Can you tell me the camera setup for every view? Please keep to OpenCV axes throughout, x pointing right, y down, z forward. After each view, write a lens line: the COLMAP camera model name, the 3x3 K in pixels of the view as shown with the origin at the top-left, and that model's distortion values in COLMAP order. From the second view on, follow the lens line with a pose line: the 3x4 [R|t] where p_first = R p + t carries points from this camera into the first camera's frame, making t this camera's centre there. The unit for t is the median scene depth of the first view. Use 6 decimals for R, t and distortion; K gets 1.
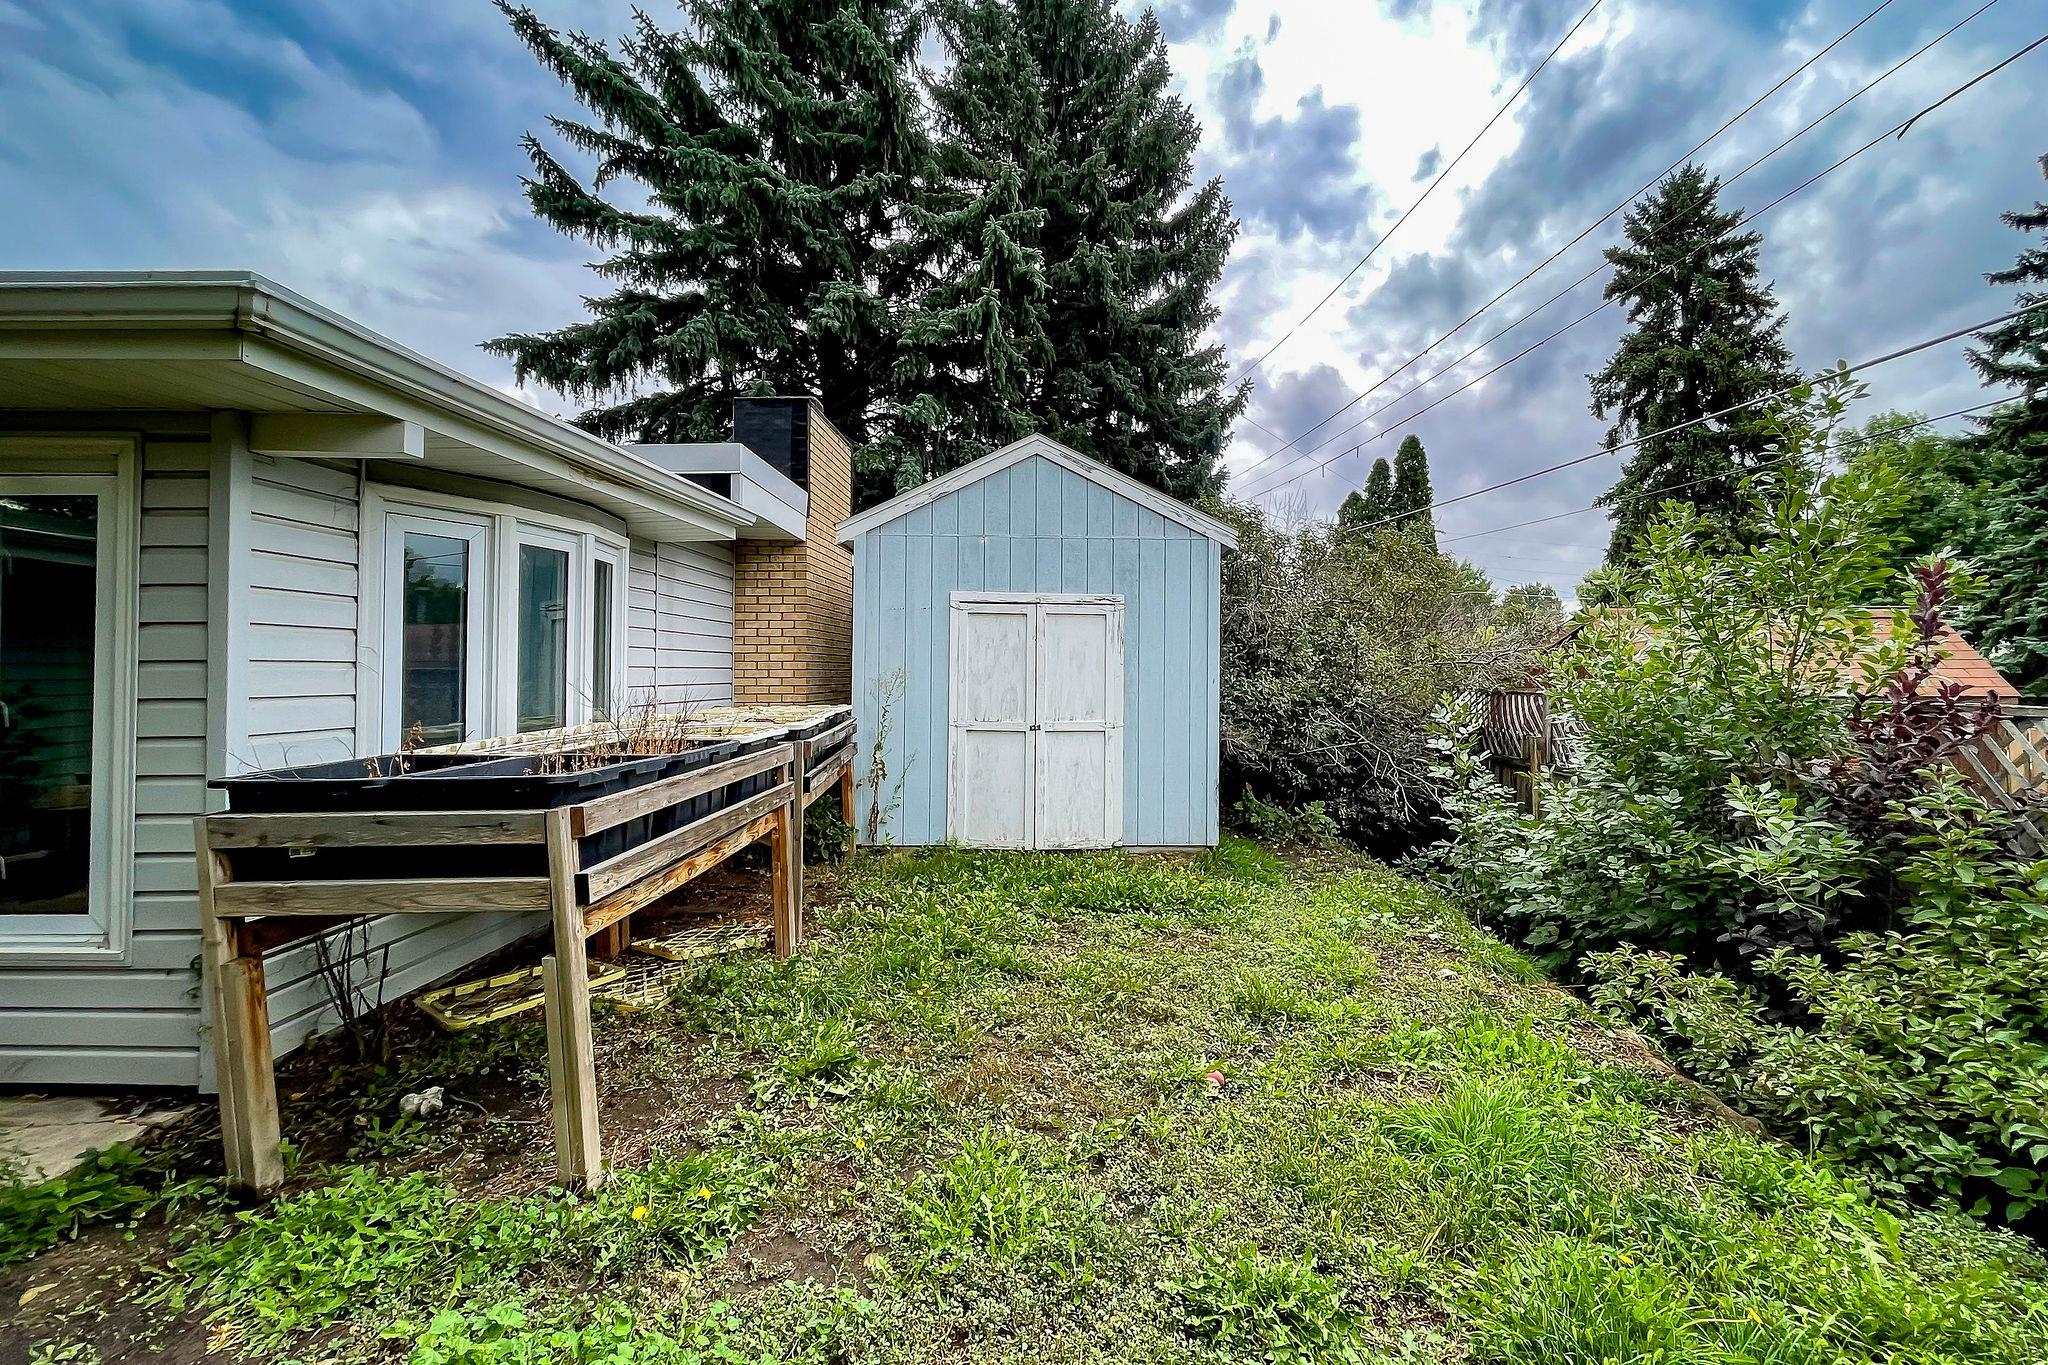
lens RADIAL K [[890.4, 0, 1027.6], [0, 890.4, 647.0], [0, 0, 1]] dist [0.000307, -0.000451]
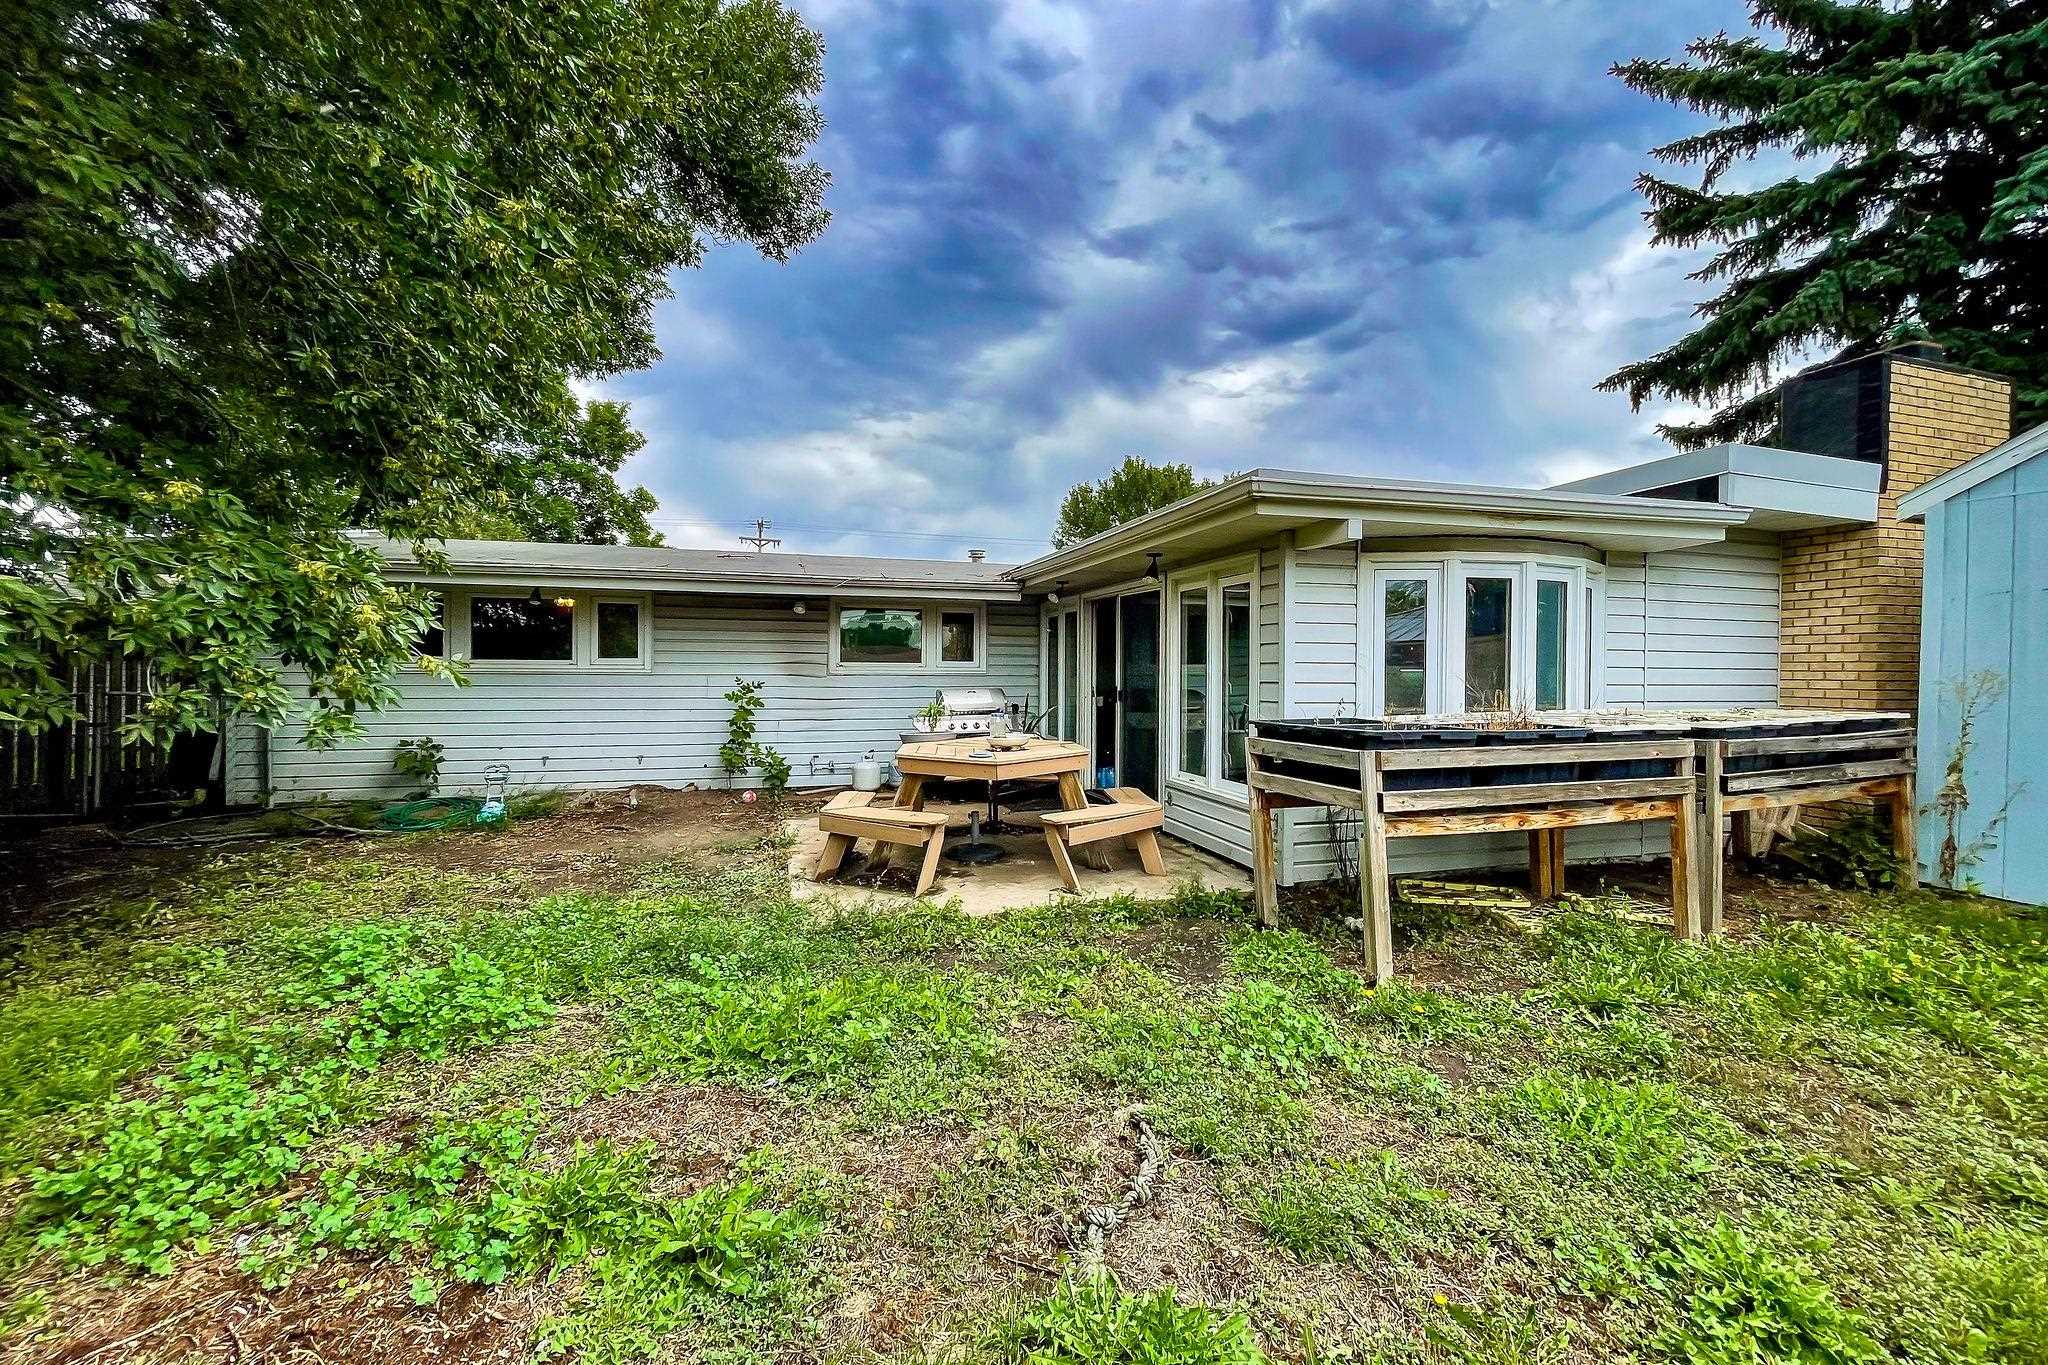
lens RADIAL K [[824.5, 0, 1024.0], [0, 824.5, 682.5], [0, 0, 1]] dist [0.000759, -0.000079]
pose [[0.280130, 0.018112, -0.959791, 0.291404], [0.017300, 0.999564, 0.023912, 0.002861], [0.959806, -0.023303, 0.279695, -0.013607]]
